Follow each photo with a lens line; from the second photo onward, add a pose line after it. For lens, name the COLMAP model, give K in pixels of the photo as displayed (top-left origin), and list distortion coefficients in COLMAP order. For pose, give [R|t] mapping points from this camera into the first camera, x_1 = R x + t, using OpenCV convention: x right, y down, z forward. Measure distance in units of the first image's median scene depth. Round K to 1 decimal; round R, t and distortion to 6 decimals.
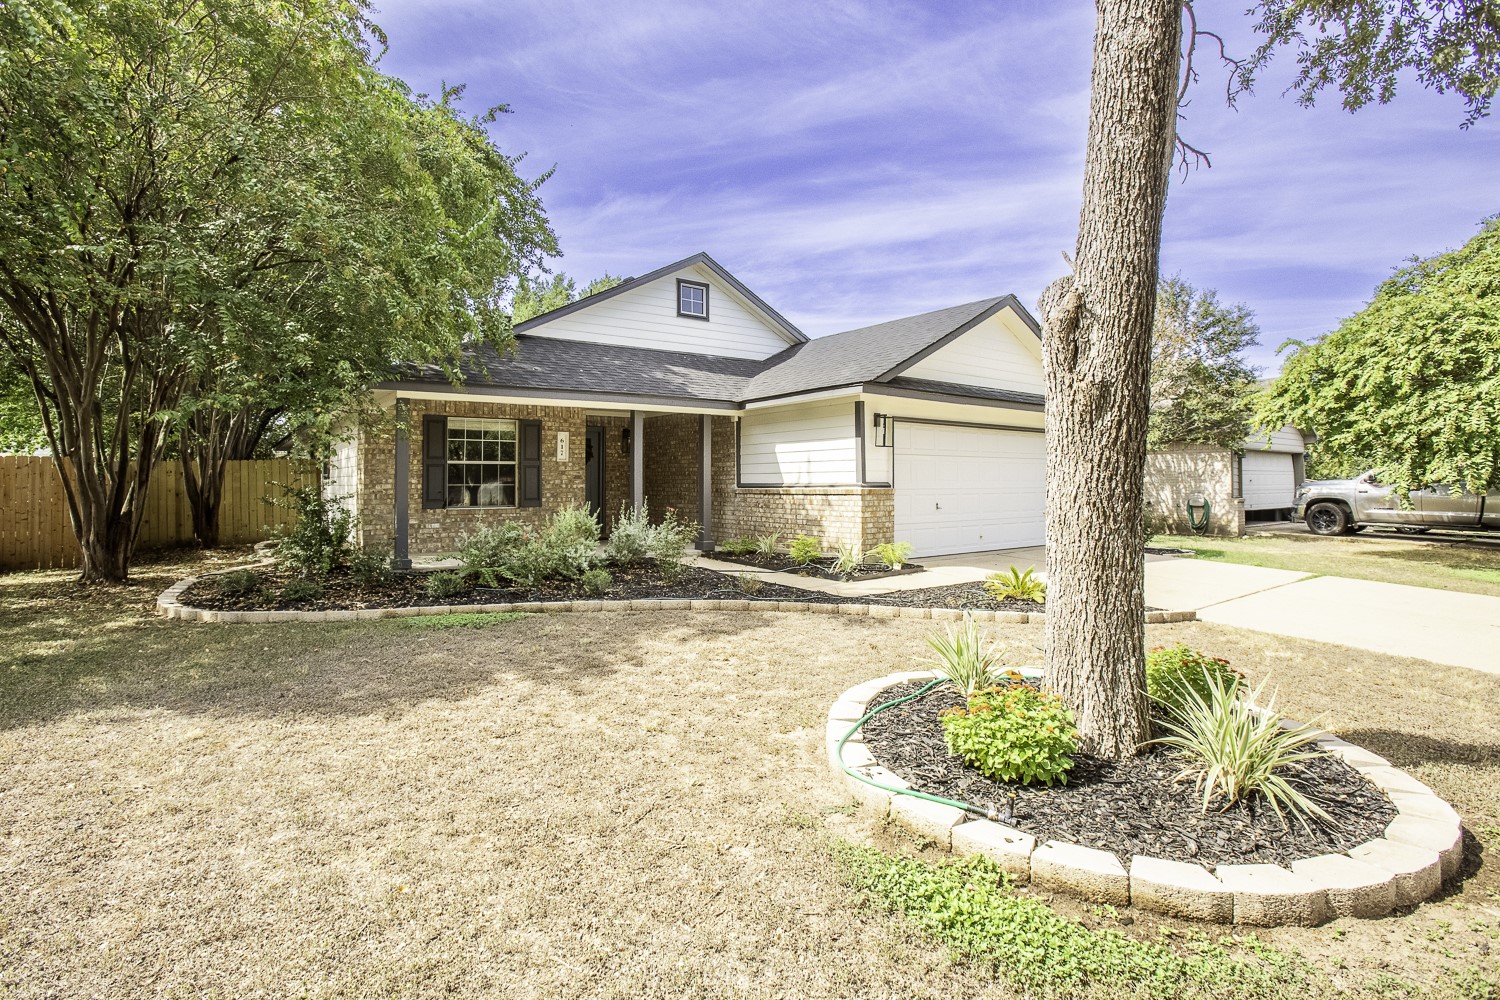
lens RADIAL K [[745.5, 0, 746.0], [0, 745.5, 488.5], [0, 0, 1]] dist [-0.060014, 0.023226]
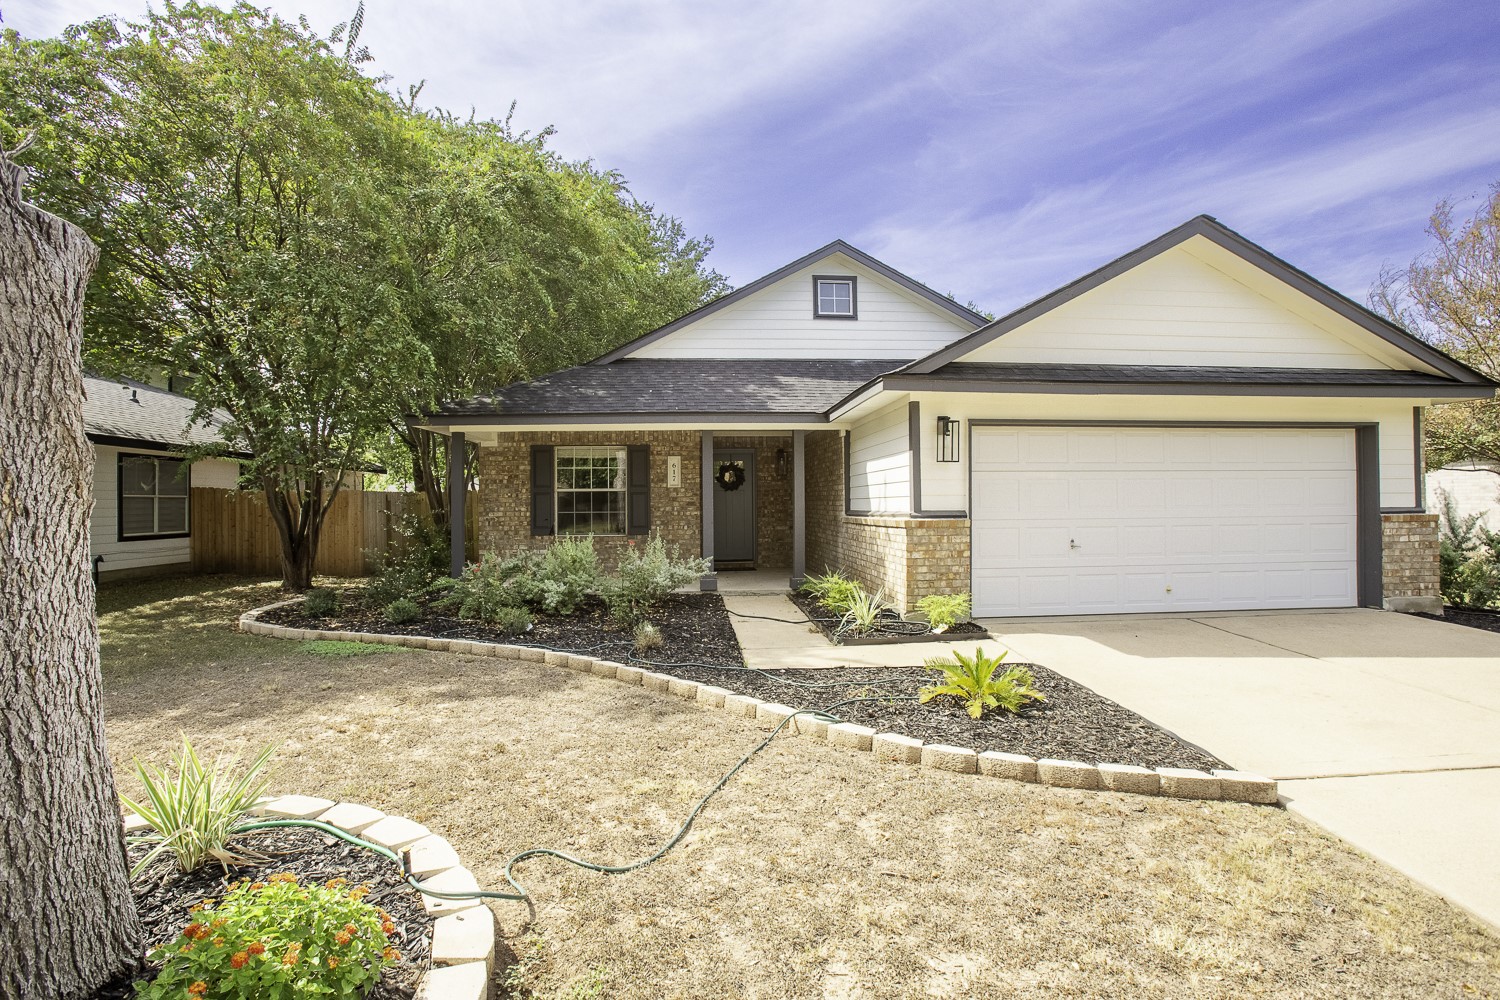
lens RADIAL K [[750.1, 0, 773.2], [0, 750.1, 504.5], [0, 0, 1]] dist [-0.002232, -0.000085]
pose [[0.857439, -0.003727, -0.514573, 0.597446], [0.002259, 0.999991, -0.003478, -0.017848], [0.514581, 0.001820, 0.857440, 0.400913]]
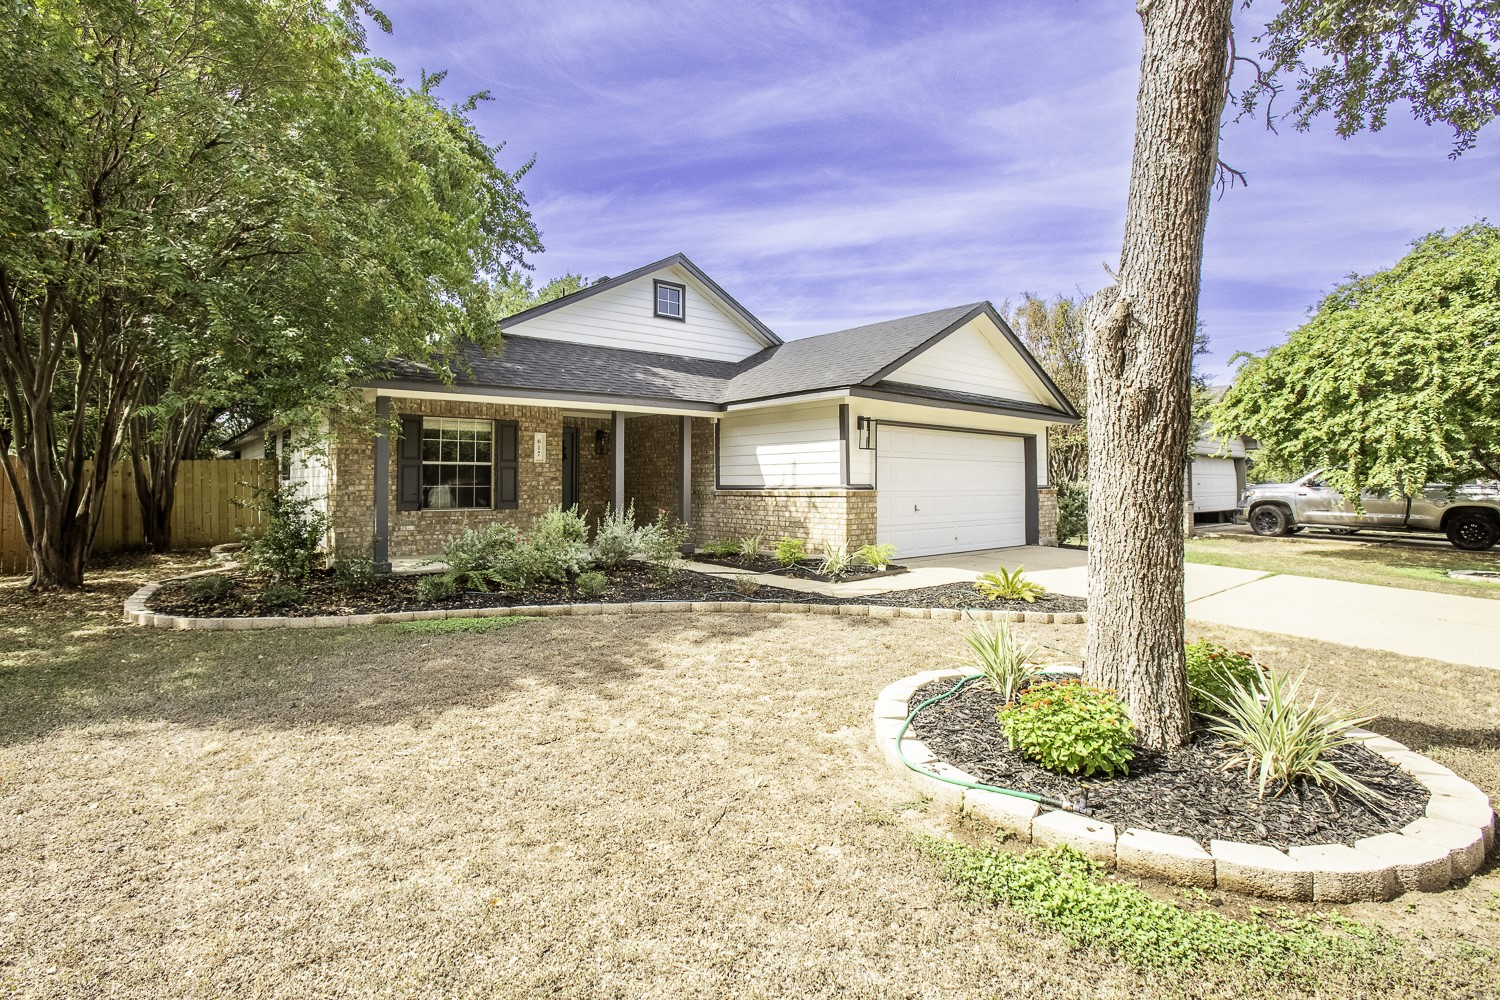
lens RADIAL K [[745.5, 0, 746.0], [0, 745.5, 488.5], [0, 0, 1]] dist [-0.060014, 0.023226]
pose [[0.997400, 0.002300, 0.072032, -0.075375], [-0.002076, 0.999993, -0.003191, 0.000842], [-0.072039, 0.003033, 0.997397, 0.001451]]
